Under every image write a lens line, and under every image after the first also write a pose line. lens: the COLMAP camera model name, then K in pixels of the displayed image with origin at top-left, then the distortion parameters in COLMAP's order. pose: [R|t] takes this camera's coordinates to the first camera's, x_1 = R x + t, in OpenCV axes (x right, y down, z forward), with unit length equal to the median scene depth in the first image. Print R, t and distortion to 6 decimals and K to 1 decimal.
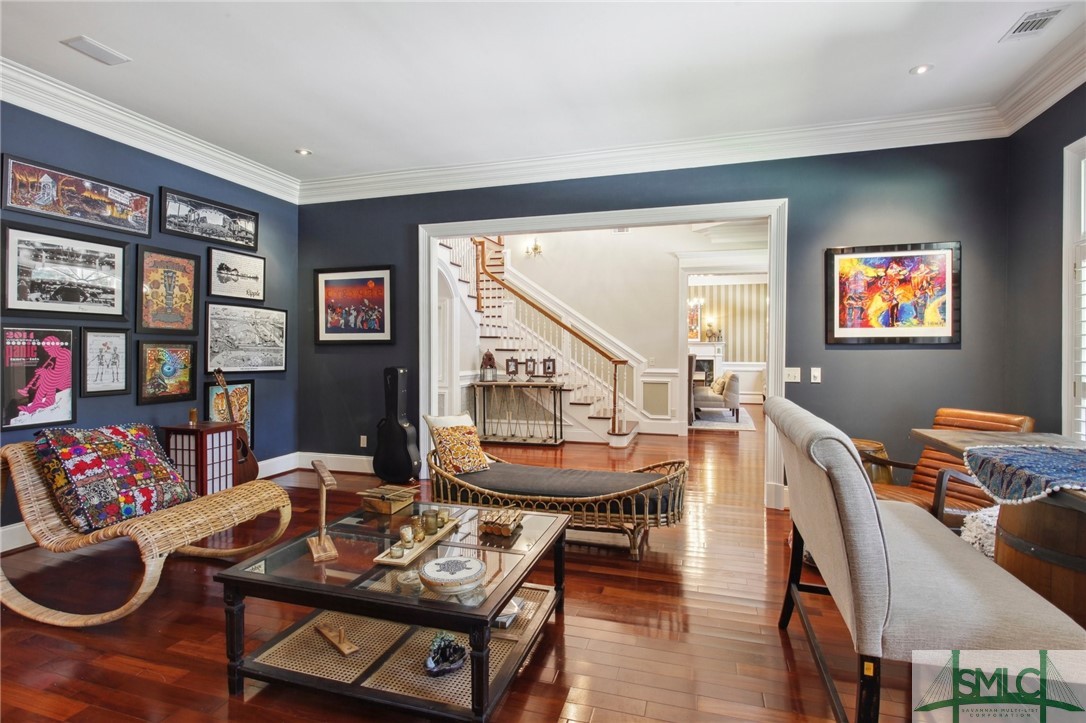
lens RADIAL K [[525.0, 0, 540.5], [0, 525.0, 351.6], [0, 0, 1]] dist [-0.004455, 0.001877]
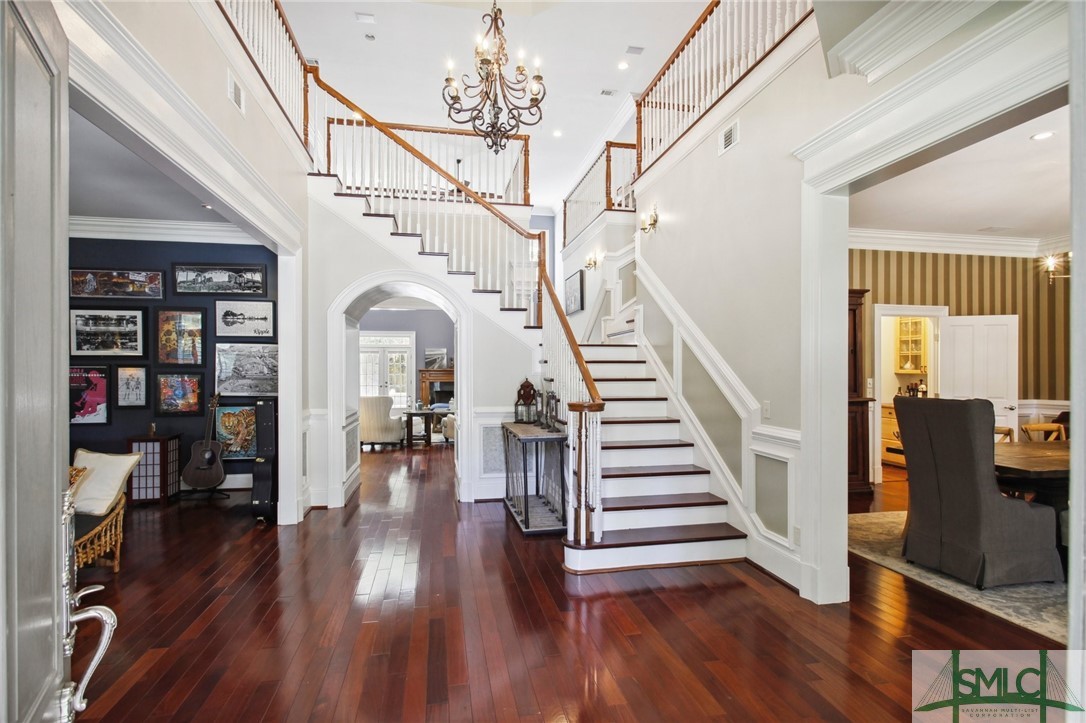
lens RADIAL K [[525.0, 0, 544.0], [0, 525.0, 372.5], [0, 0, 1]] dist [-0.004455, 0.001877]
pose [[0.483273, 0.000541, -0.875470, 1.071442], [-0.003477, 0.999993, -0.001302, -0.023995], [0.875463, 0.003673, 0.483271, 1.292456]]
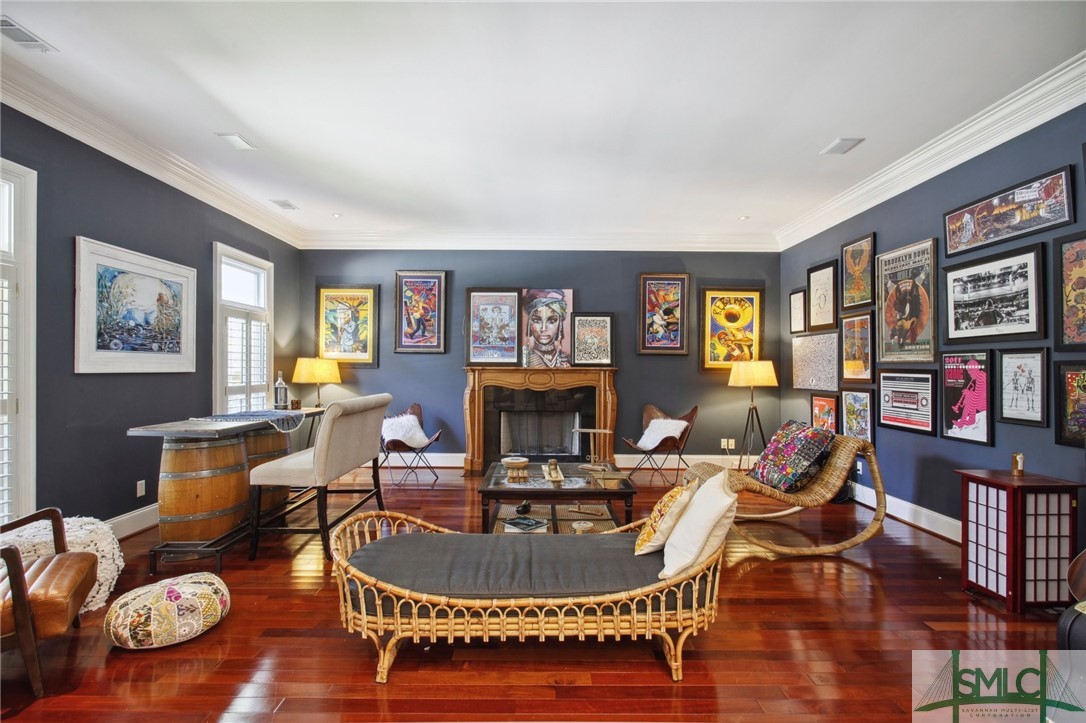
lens RADIAL K [[525.0, 0, 540.1], [0, 525.0, 369.3], [0, 0, 1]] dist [-0.004455, 0.001877]
pose [[-0.953022, -0.001679, -0.302895, 0.213687], [-0.002468, 0.999994, 0.002220, -0.009294], [0.302890, 0.002863, -0.953021, 1.572416]]
